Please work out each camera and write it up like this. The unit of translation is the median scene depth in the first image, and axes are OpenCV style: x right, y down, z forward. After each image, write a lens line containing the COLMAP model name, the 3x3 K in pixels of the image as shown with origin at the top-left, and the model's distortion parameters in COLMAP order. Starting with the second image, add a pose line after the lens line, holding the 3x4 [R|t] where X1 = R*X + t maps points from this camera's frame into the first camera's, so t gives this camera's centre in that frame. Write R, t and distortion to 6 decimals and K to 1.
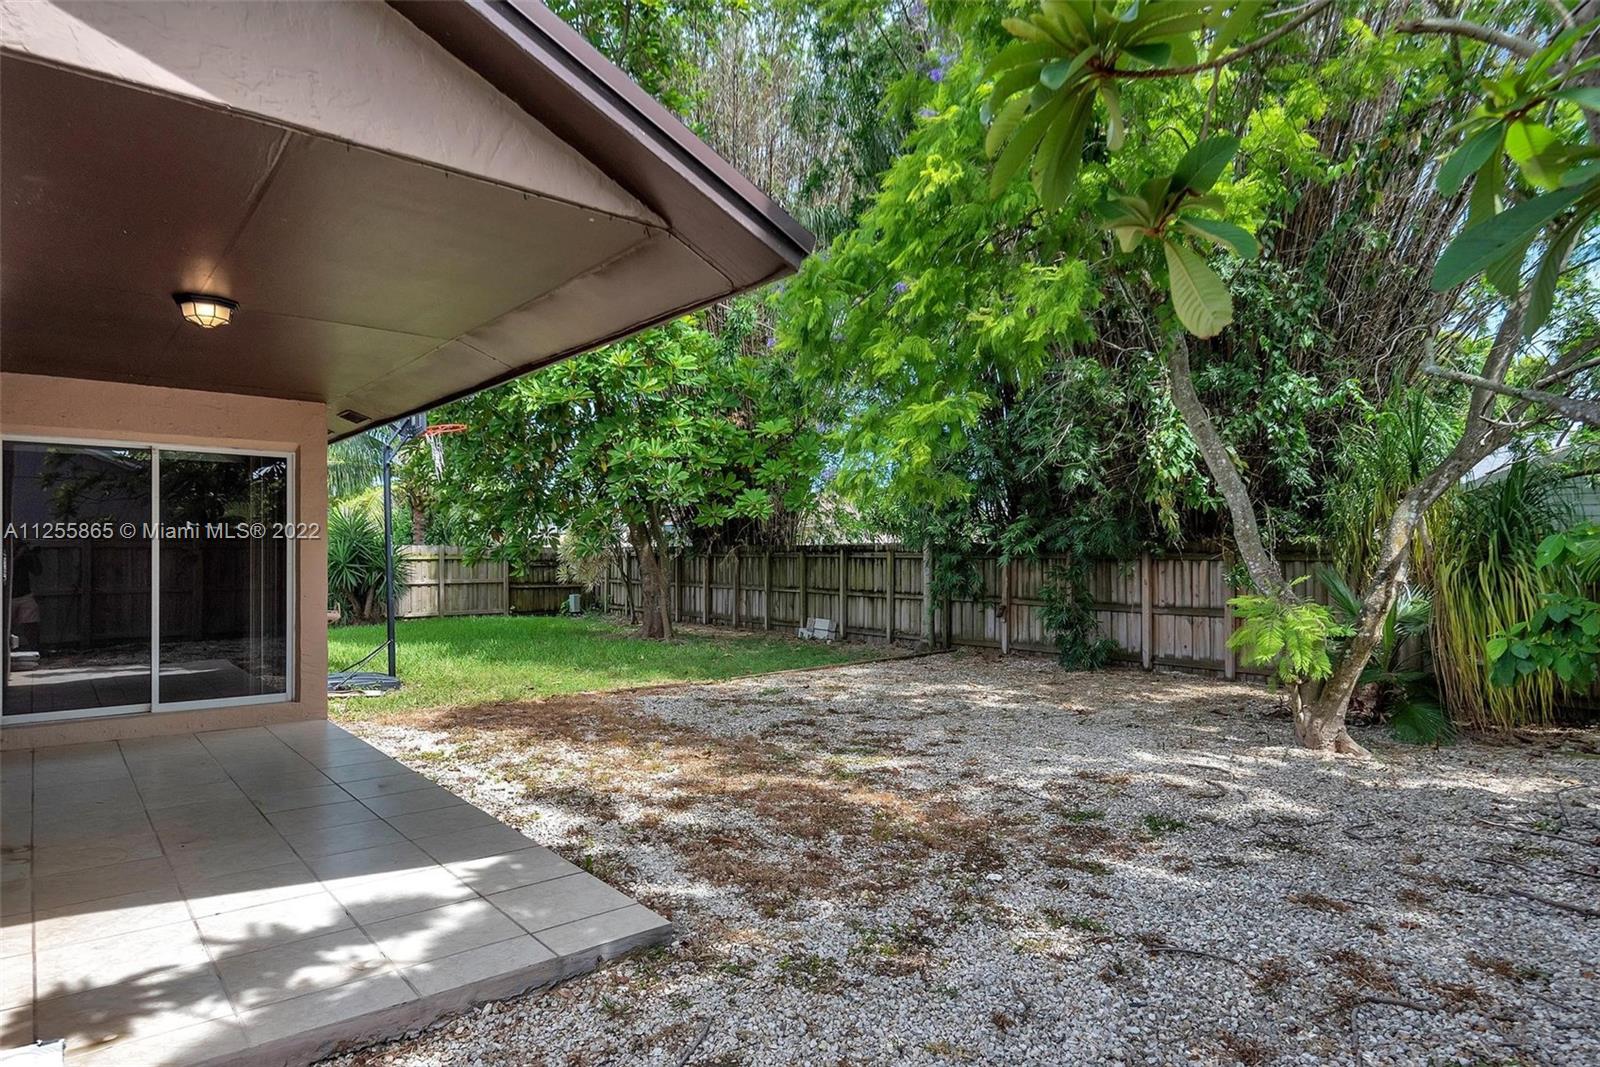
lens RADIAL K [[916.6, 0, 800.6], [0, 916.6, 543.9], [0, 0, 1]] dist [0.006175, 0.000380]
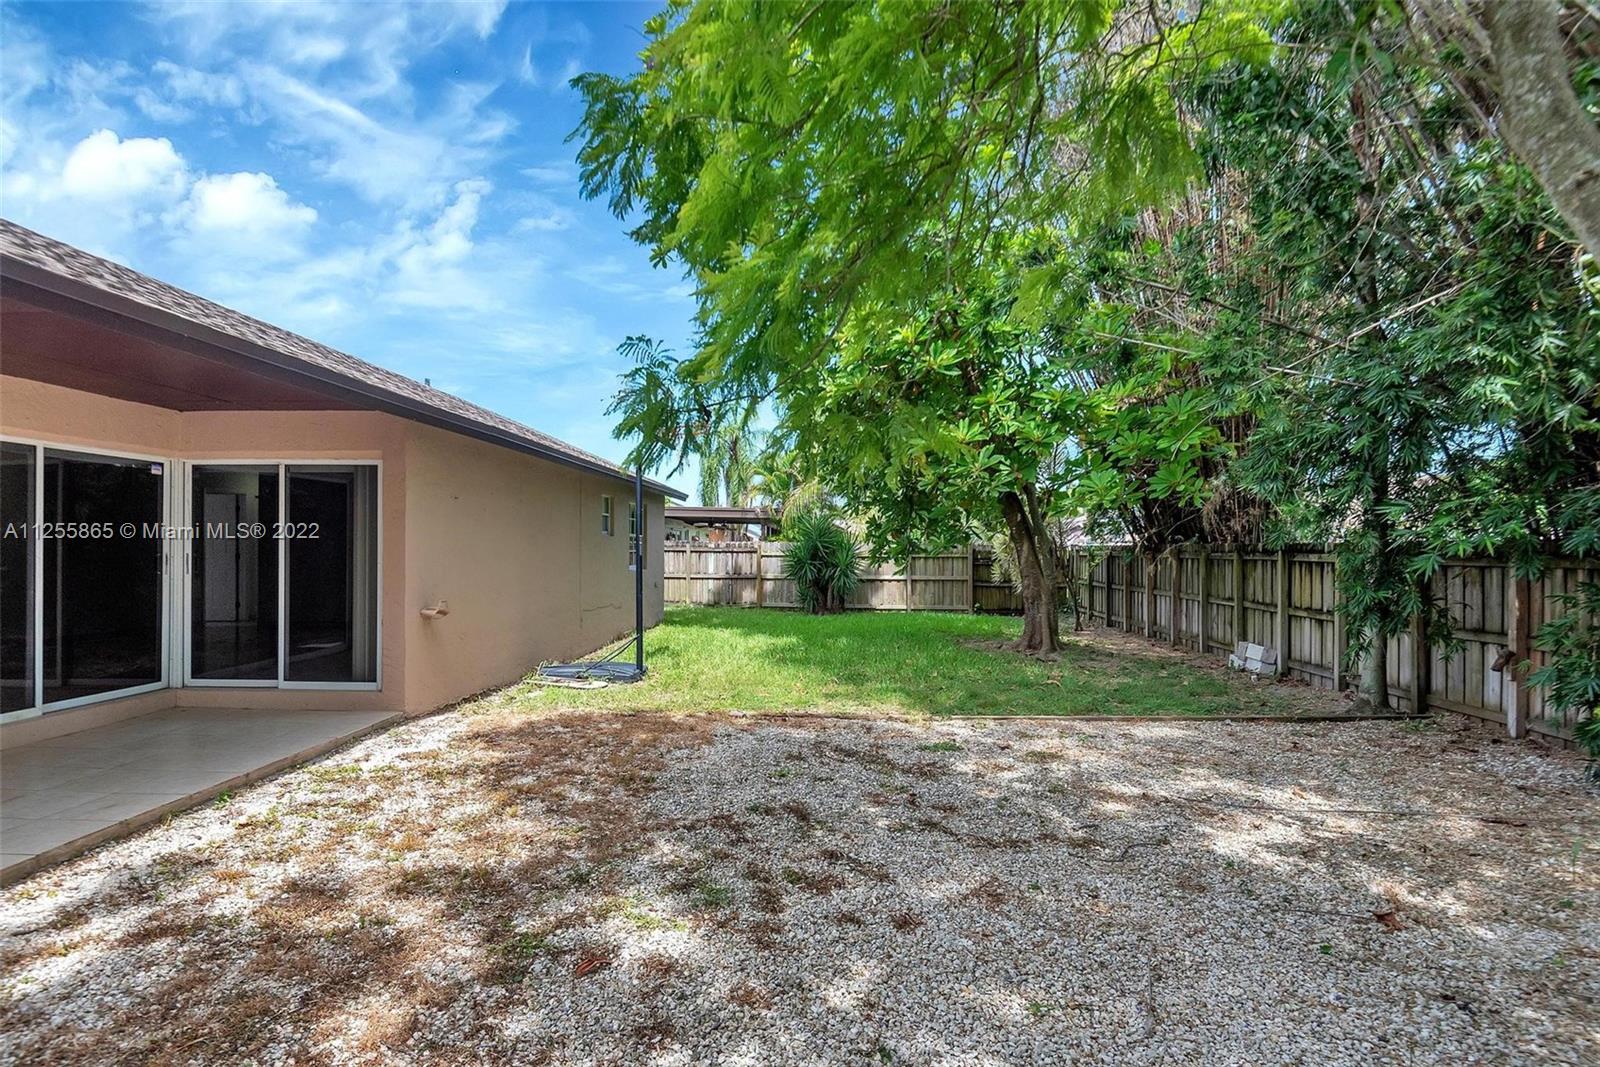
lens RADIAL K [[809.7, 0, 798.7], [0, 809.7, 530.0], [0, 0, 1]] dist [0.000614, -0.000068]
pose [[0.735350, -0.011883, -0.677584, 0.199588], [0.002065, 0.999881, -0.015294, -0.000714], [0.677685, 0.009847, 0.735287, 0.281122]]
